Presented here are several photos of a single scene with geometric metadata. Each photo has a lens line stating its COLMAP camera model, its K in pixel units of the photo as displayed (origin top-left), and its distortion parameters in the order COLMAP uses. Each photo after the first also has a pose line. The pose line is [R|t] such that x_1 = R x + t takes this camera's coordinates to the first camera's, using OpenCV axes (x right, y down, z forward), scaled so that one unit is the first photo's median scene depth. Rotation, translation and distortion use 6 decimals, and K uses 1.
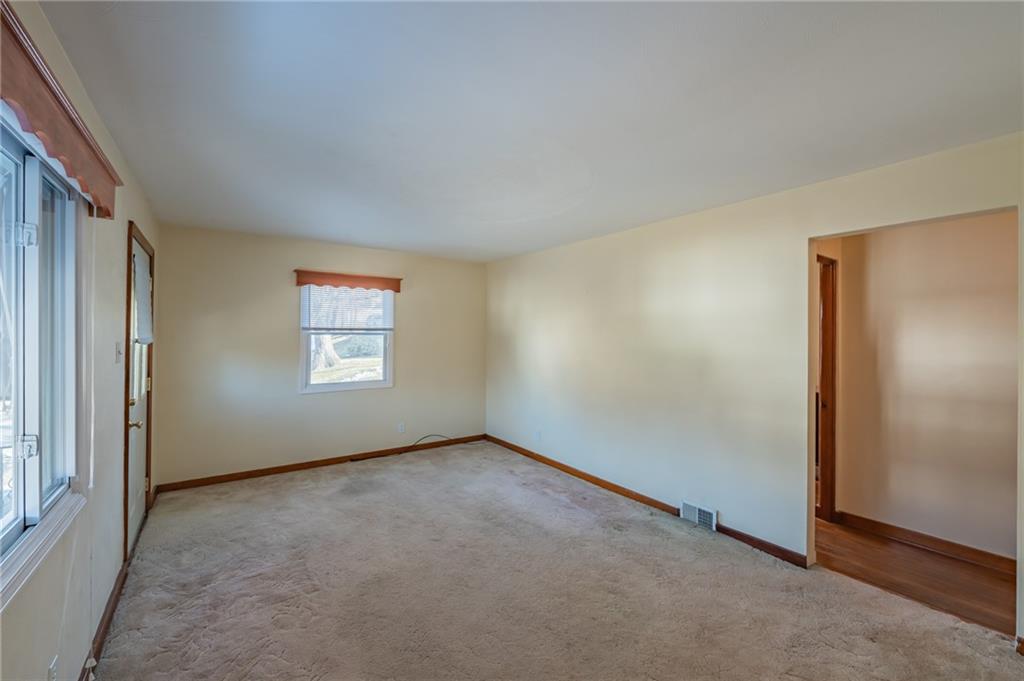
lens RADIAL K [[431.6, 0, 516.2], [0, 431.6, 336.4], [0, 0, 1]] dist [-0.001695, -0.002899]
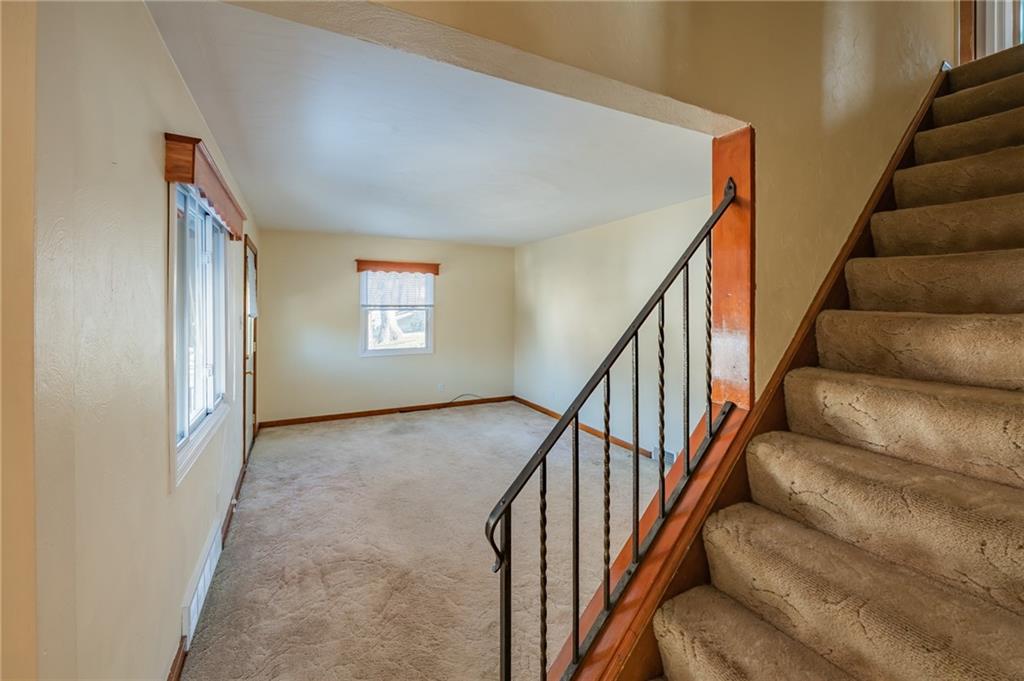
lens RADIAL K [[421.5, 0, 509.1], [0, 421.5, 312.0], [0, 0, 1]] dist [-0.000274, -0.000174]
pose [[0.989730, -0.006421, -0.142808, 0.153211], [0.006629, 0.999978, 0.000982, 0.002813], [0.142798, -0.001918, 0.989750, -0.228182]]
